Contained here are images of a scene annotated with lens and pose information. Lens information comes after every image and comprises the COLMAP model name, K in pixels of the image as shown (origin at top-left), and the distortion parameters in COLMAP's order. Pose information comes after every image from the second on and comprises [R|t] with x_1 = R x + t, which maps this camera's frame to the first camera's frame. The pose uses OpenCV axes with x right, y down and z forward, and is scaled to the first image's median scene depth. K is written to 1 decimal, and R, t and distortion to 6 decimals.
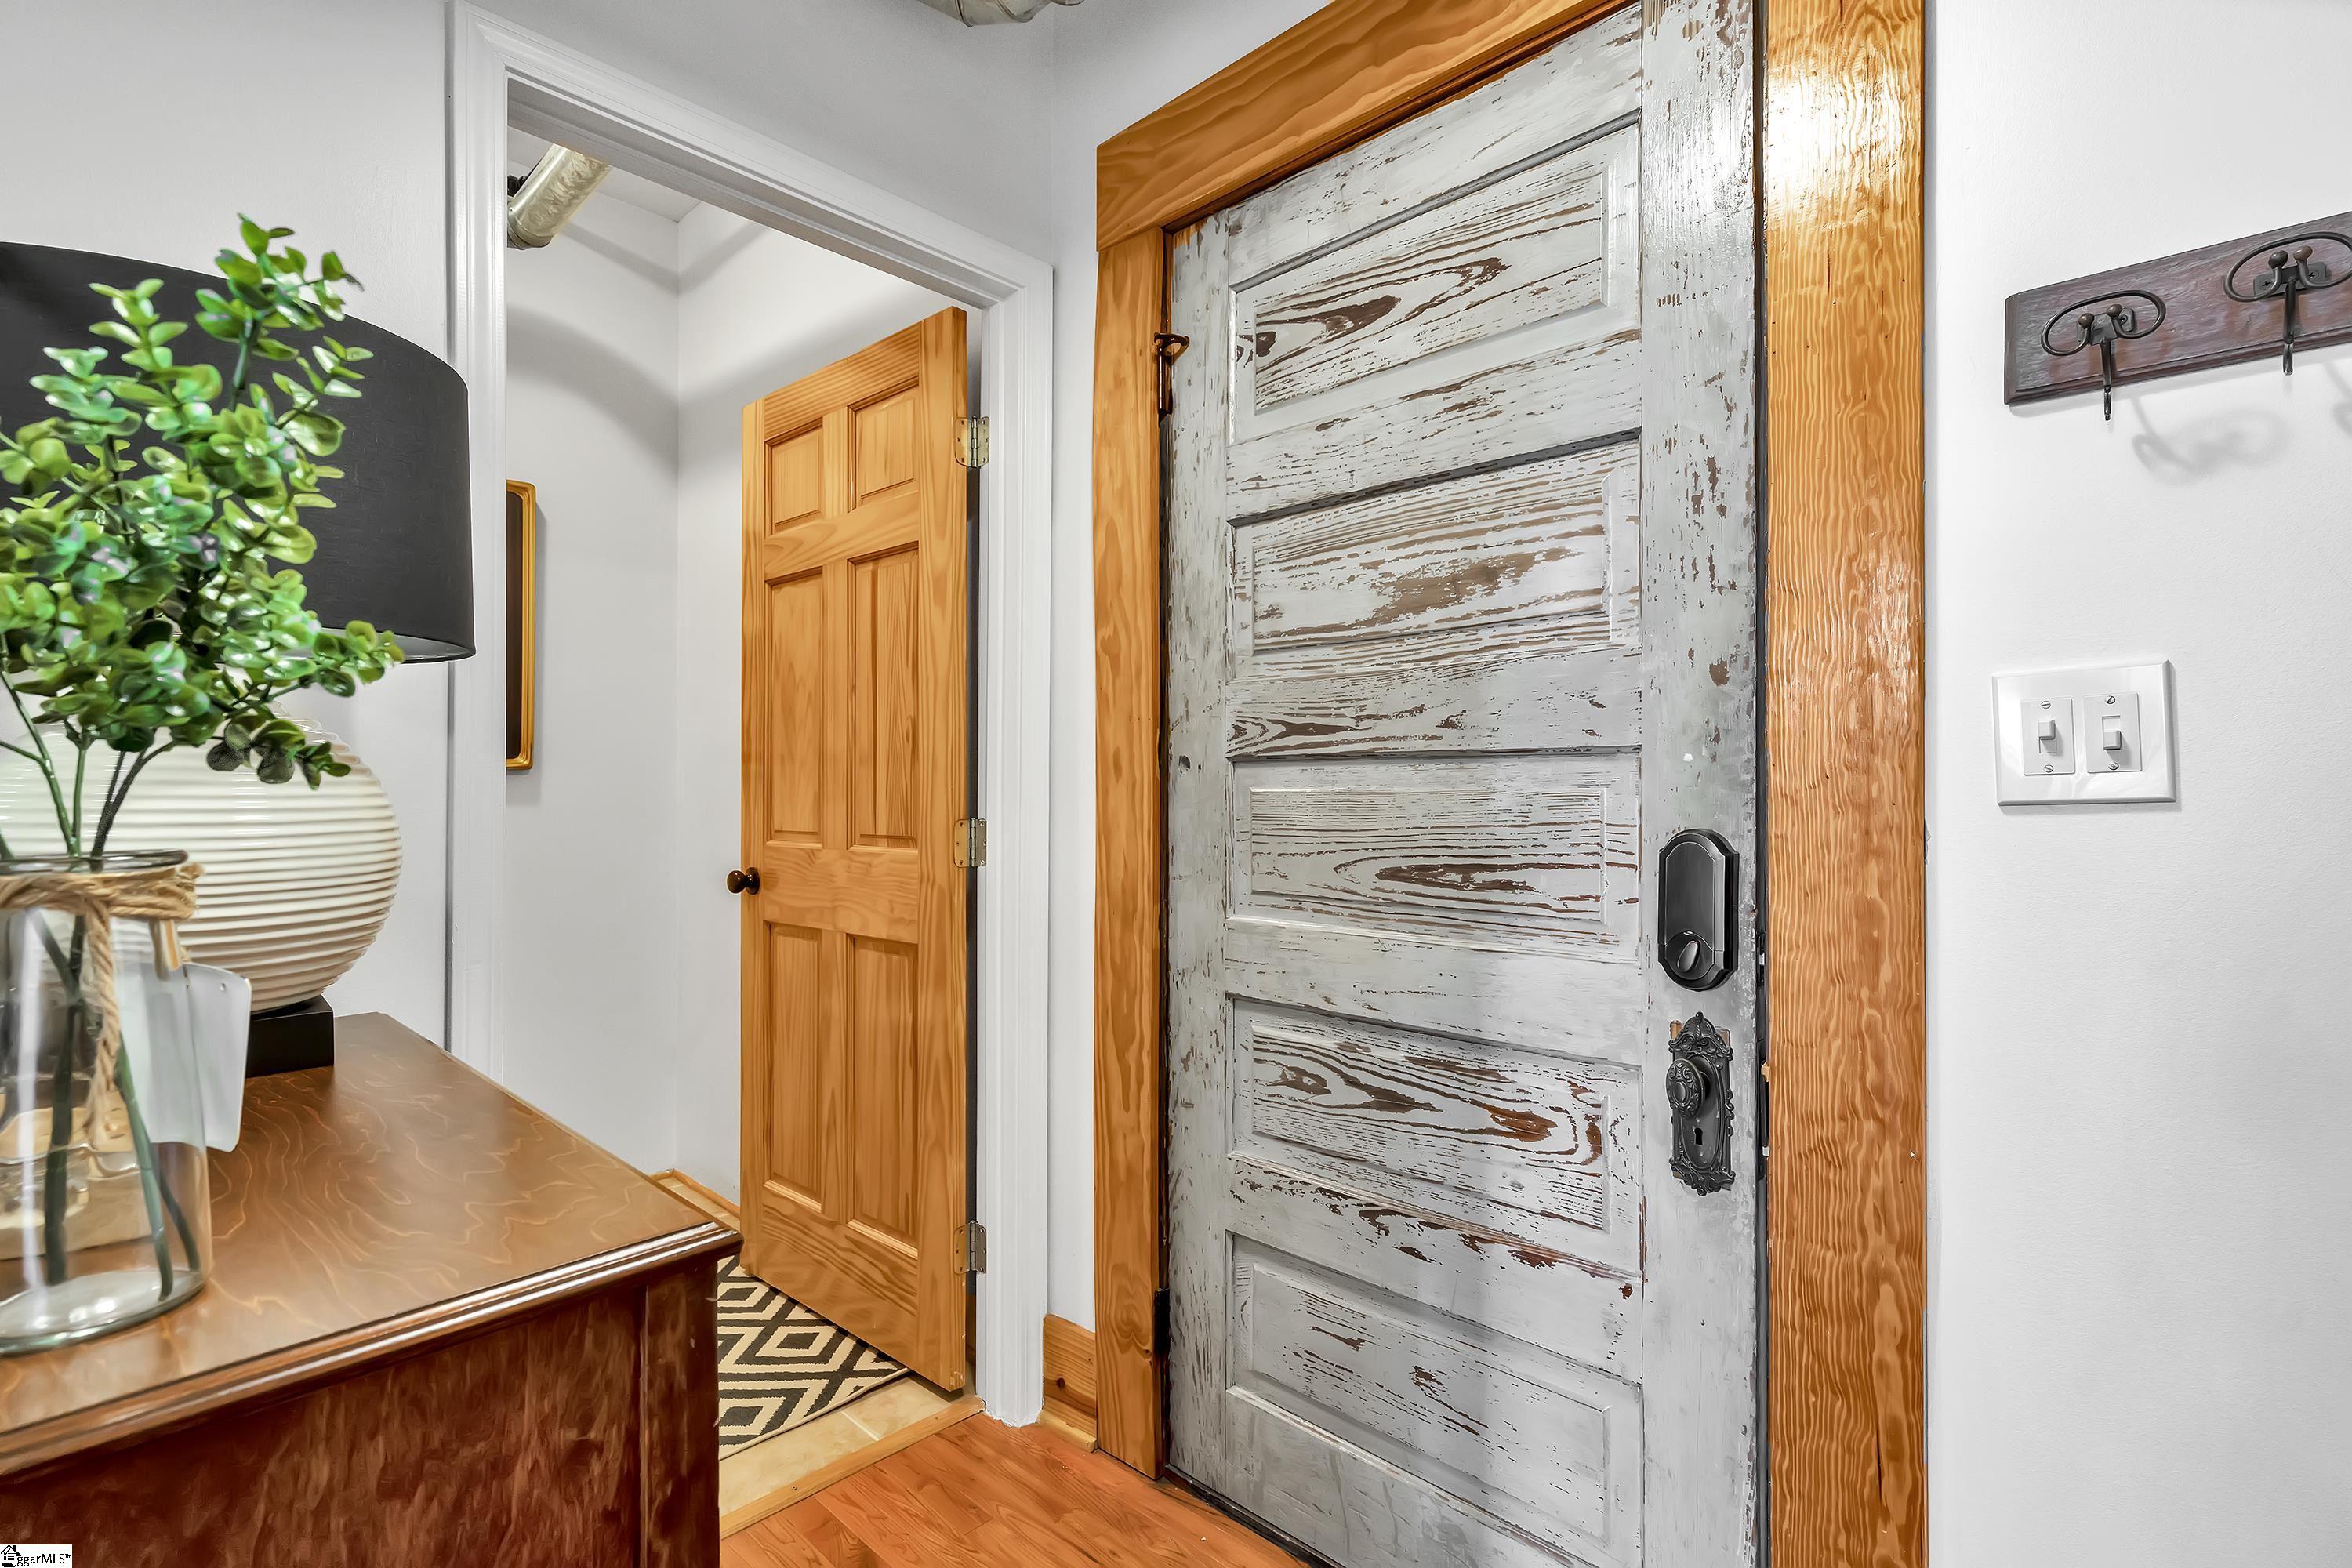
lens RADIAL K [[1064.4, 0, 1175.5], [0, 1064.4, 783.5], [0, 0, 1]] dist [-0.000080, 0.001161]
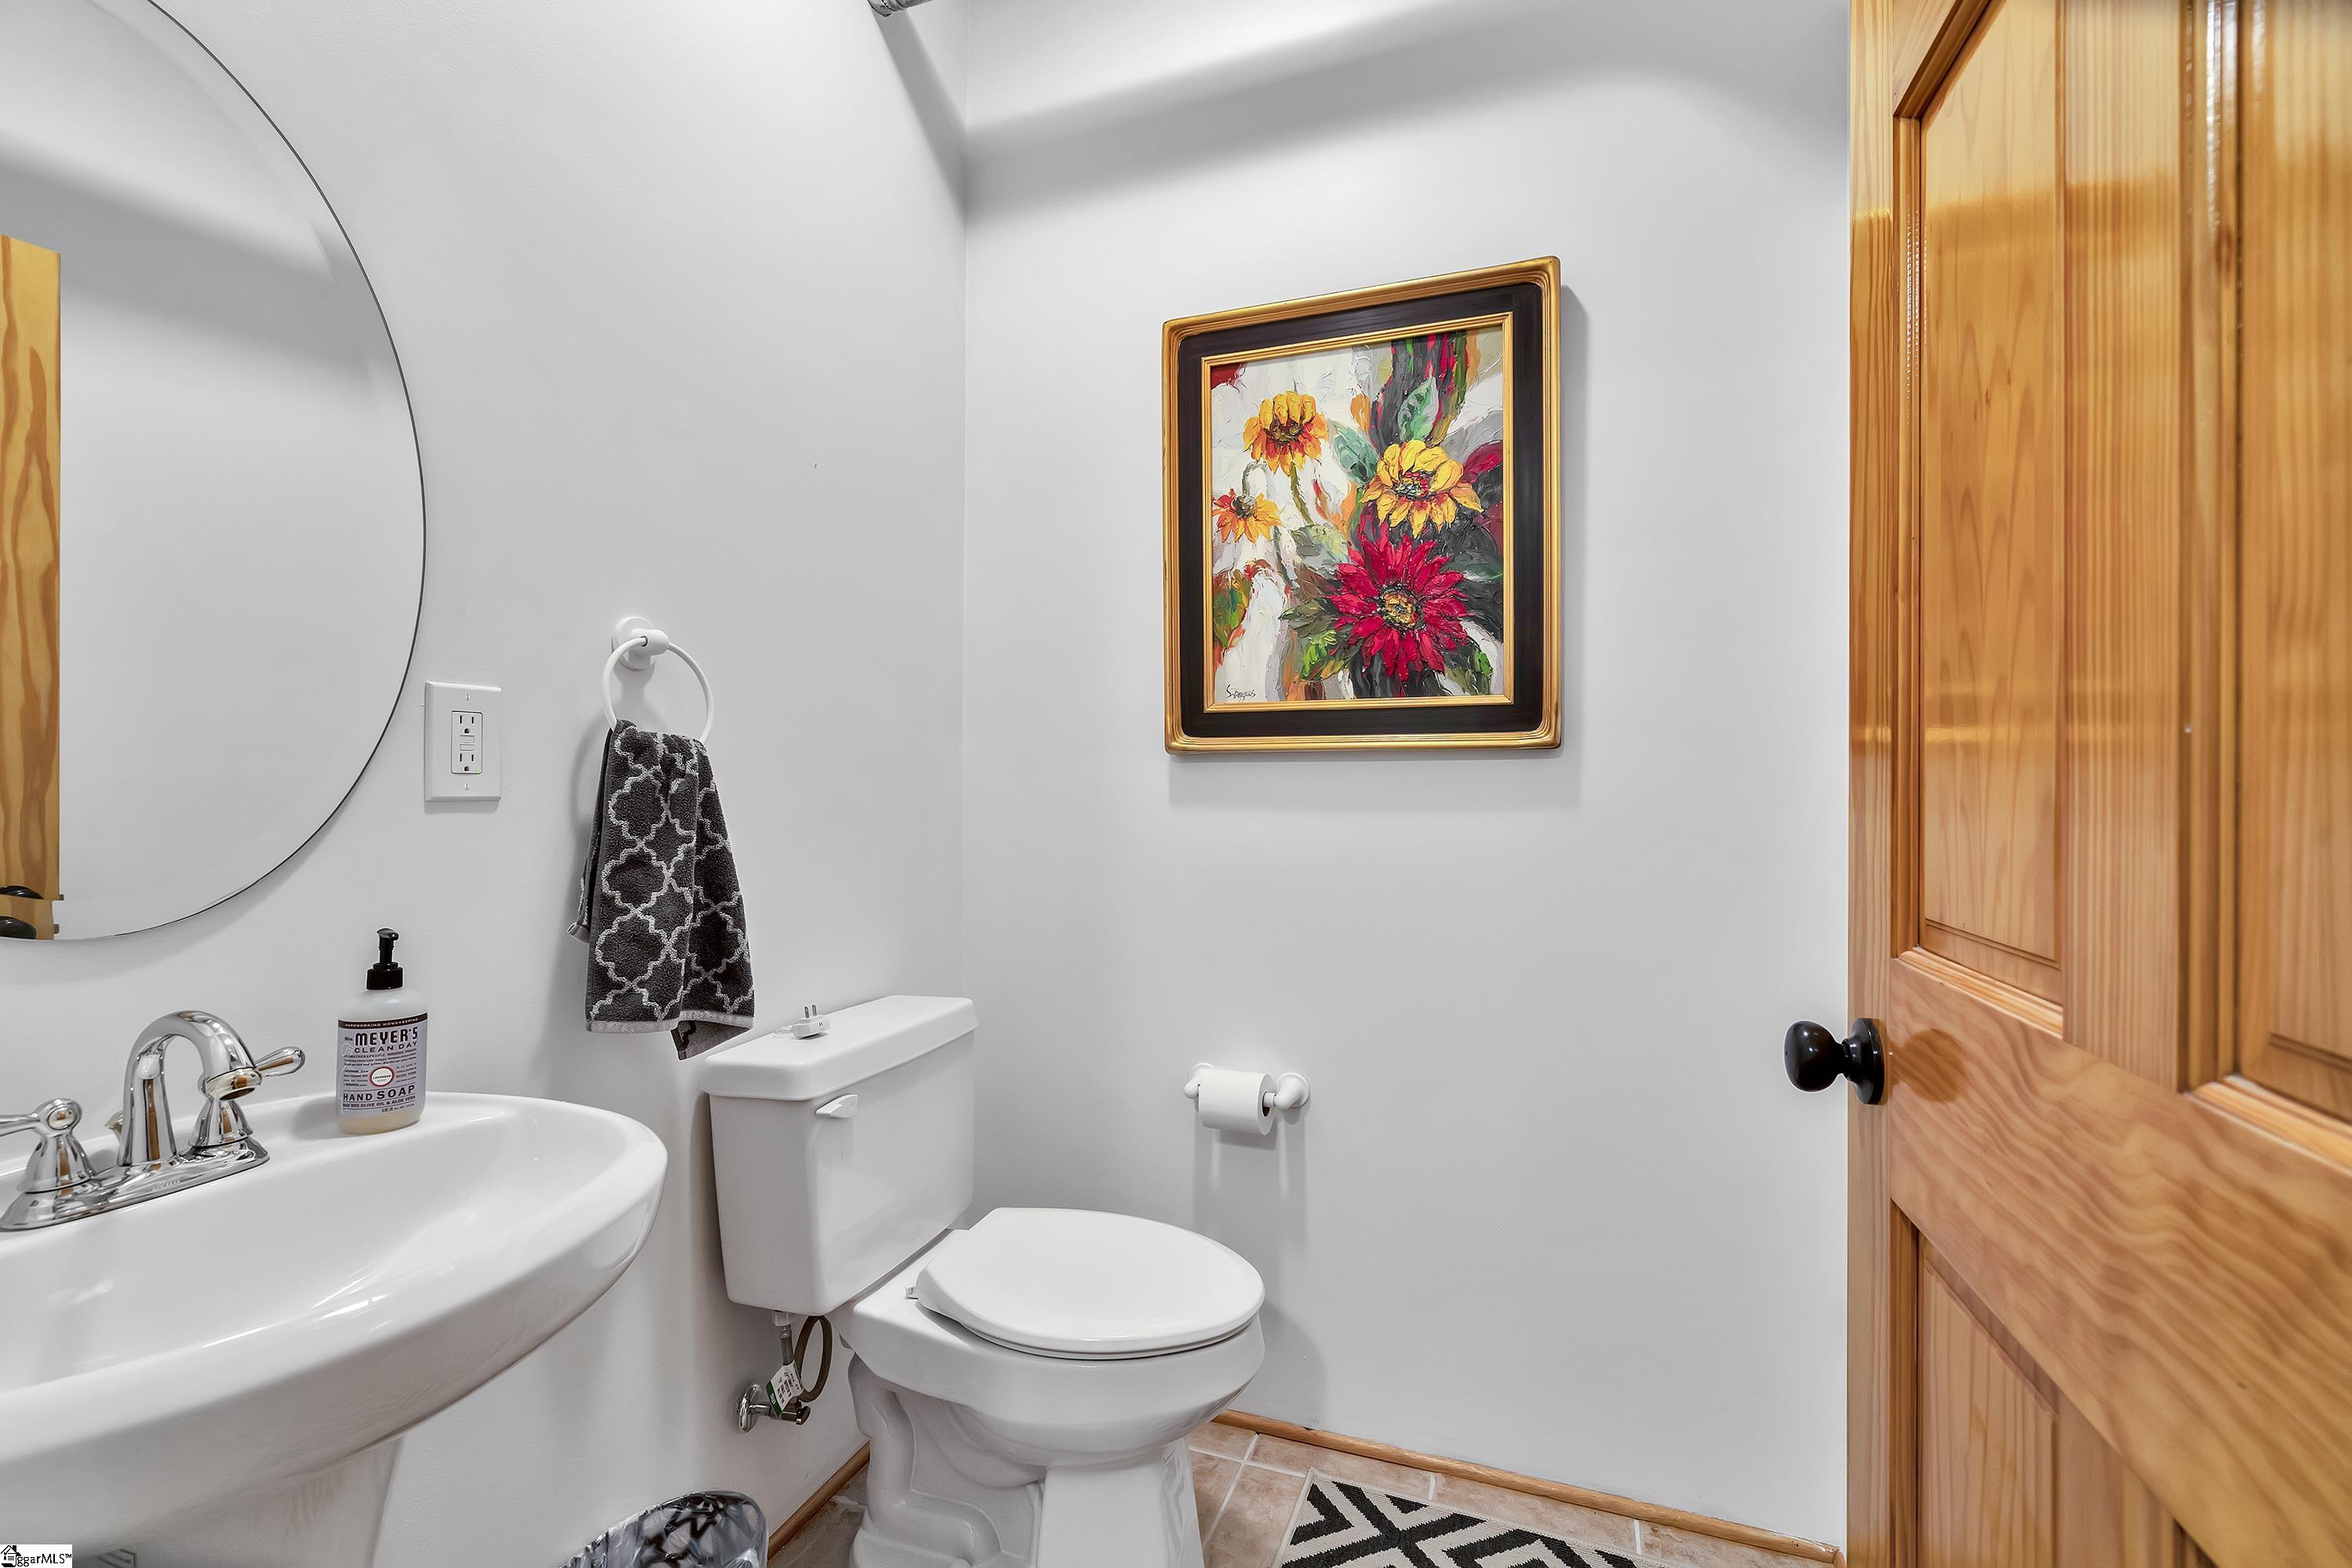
lens RADIAL K [[1064.4, 0, 1179.5], [0, 1064.4, 781.1], [0, 0, 1]] dist [-0.000080, 0.001161]
pose [[0.369677, 0.005734, -0.929143, -0.163213], [0.004191, 0.999960, 0.007839, -0.001144], [0.929151, -0.006792, 0.369638, 0.670251]]
